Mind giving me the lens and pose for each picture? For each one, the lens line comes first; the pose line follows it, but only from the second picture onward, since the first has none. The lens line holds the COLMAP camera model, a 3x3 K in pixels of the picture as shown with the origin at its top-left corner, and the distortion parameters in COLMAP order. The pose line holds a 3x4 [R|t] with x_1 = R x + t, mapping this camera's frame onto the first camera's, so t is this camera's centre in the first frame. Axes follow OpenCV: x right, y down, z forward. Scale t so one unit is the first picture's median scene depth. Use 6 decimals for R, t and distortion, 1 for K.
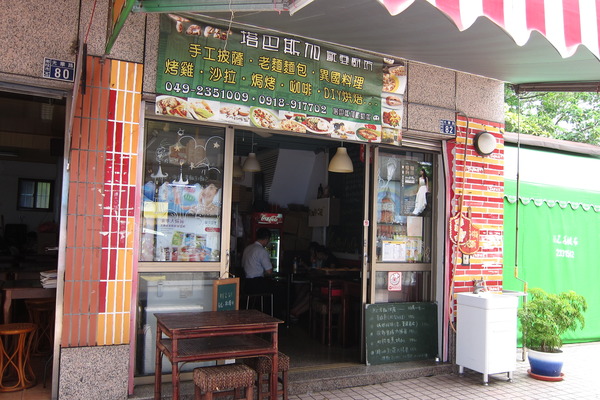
lens RADIAL K [[494.6, 0, 297.3], [0, 494.6, 199.9], [0, 0, 1]] dist [-0.053978, 0.000871]
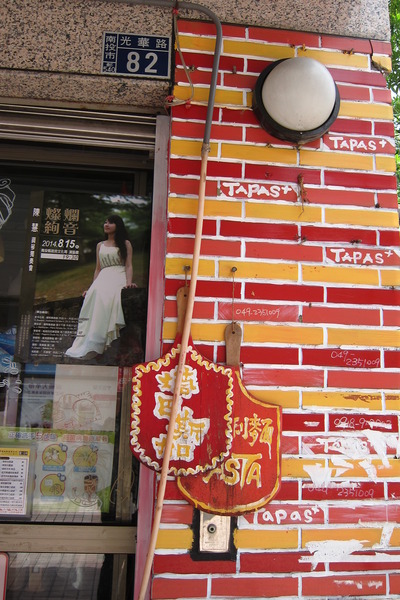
lens RADIAL K [[494.6, 0, 203.4], [0, 494.6, 298.4], [0, 0, 1]] dist [-0.053978, 0.000871]
pose [[0.941648, -0.067704, -0.329719, 0.417545], [0.024284, 0.990674, -0.134069, 0.035339], [0.335721, 0.118239, 0.934511, 0.733583]]
